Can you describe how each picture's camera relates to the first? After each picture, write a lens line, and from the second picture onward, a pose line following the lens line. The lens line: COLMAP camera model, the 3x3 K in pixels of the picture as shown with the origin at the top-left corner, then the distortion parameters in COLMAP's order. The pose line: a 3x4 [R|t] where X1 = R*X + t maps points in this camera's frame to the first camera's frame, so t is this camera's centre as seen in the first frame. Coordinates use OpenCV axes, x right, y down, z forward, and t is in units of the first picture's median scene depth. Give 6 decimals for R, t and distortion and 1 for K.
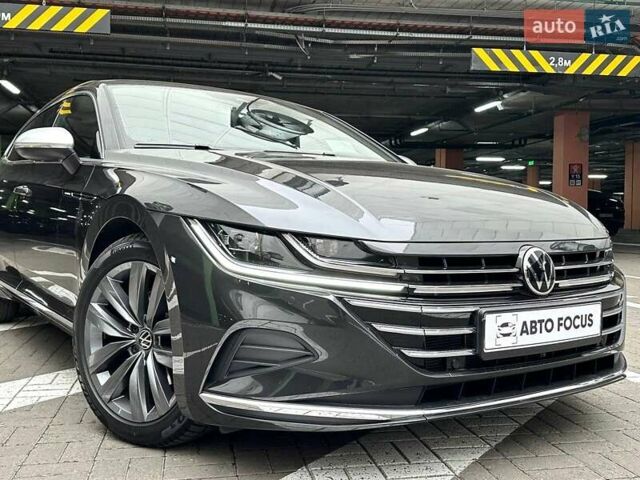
lens RADIAL K [[674.5, 0, 320.0], [0, 674.5, 240.0], [0, 0, 1]] dist [0.141510, -0.284400]
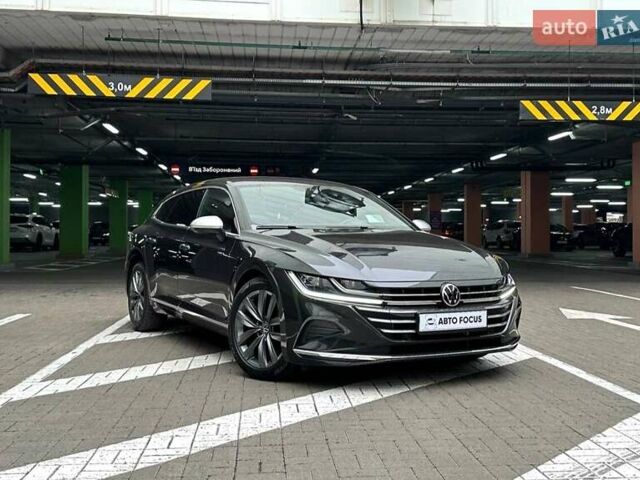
lens RADIAL K [[754.2, 0, 348.9], [0, 754.2, 225.9], [0, 0, 1]] dist [0.188674, -0.379829]
pose [[0.996734, -0.005702, -0.080553, 0.125556], [0.001815, 0.998834, -0.048238, -0.036191], [0.080734, 0.047934, 0.995582, -0.892775]]
